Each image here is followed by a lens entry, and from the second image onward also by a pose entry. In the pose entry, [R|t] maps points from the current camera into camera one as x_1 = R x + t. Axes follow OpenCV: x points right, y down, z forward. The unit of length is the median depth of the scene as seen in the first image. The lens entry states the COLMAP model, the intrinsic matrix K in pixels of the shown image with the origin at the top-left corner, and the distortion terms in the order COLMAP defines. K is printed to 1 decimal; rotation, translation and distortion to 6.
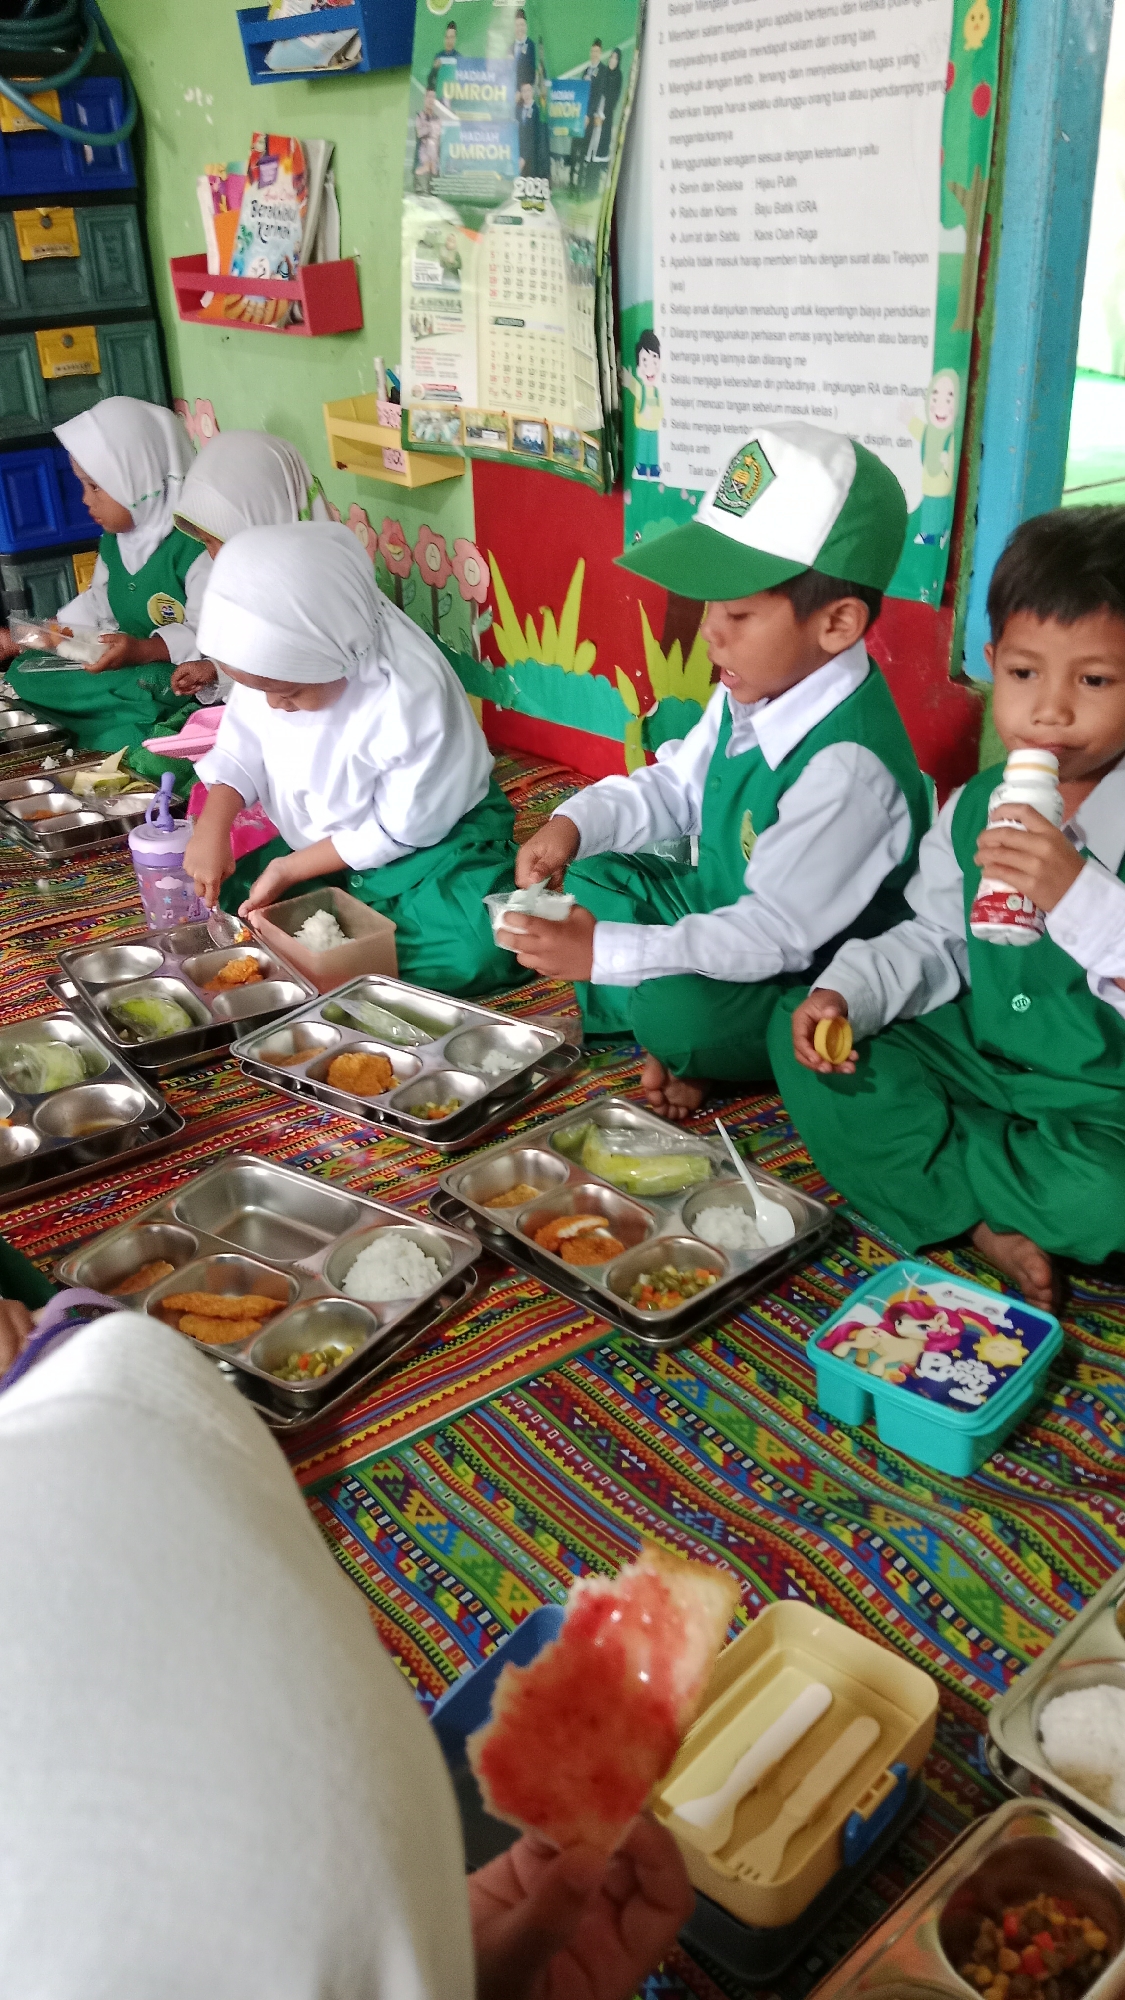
lens RADIAL K [[1702.7, 0, 562.5], [0, 1702.7, 1000.0], [0, 0, 1]] dist [-0.004509, 0.007965]
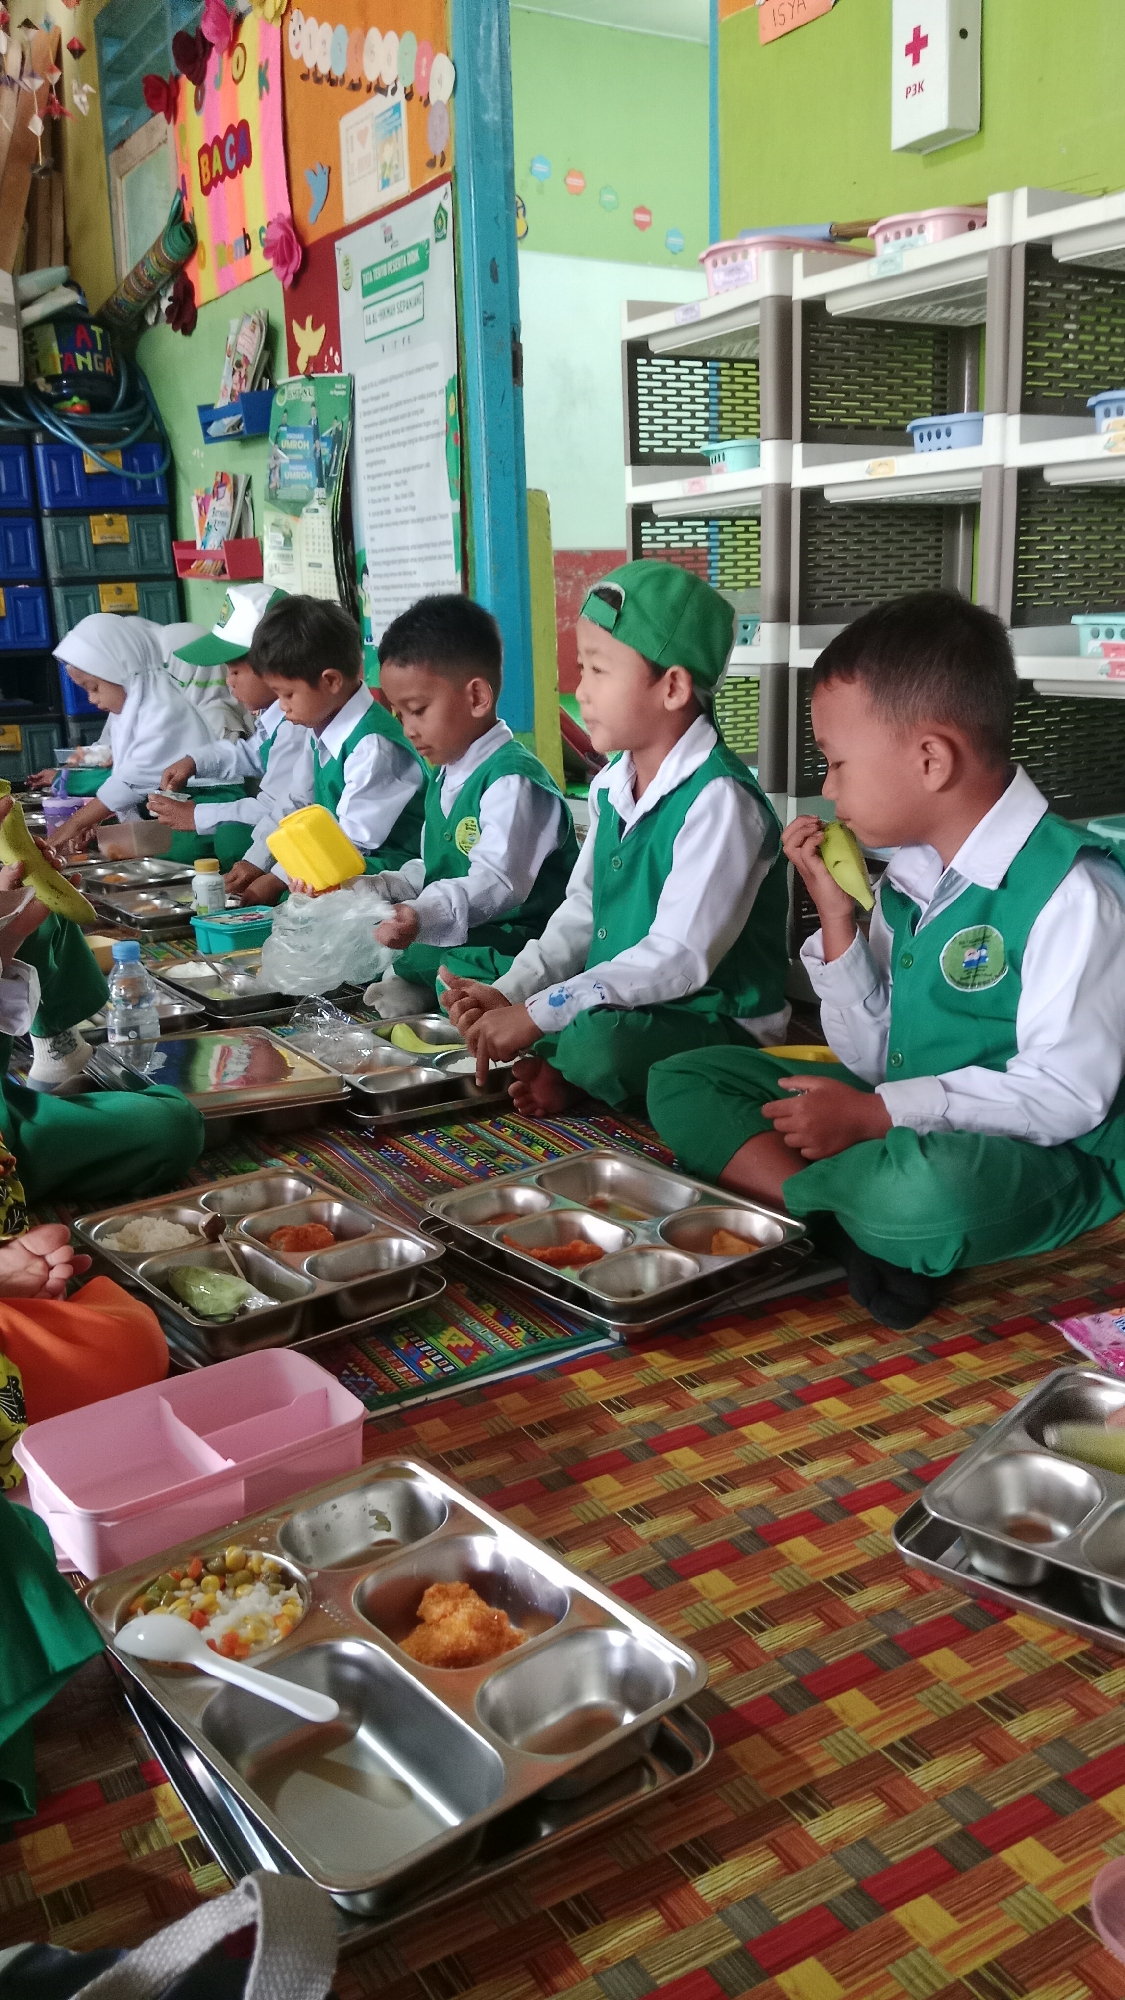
lens RADIAL K [[1614.8, 0, 562.5], [0, 1614.8, 1000.0], [0, 0, 1]] dist [0.225979, -0.409675]
pose [[0.989743, 0.026275, -0.140422, 0.541371], [-0.051221, 0.982857, -0.177114, 0.393498], [0.133361, 0.182490, 0.974121, -0.652188]]
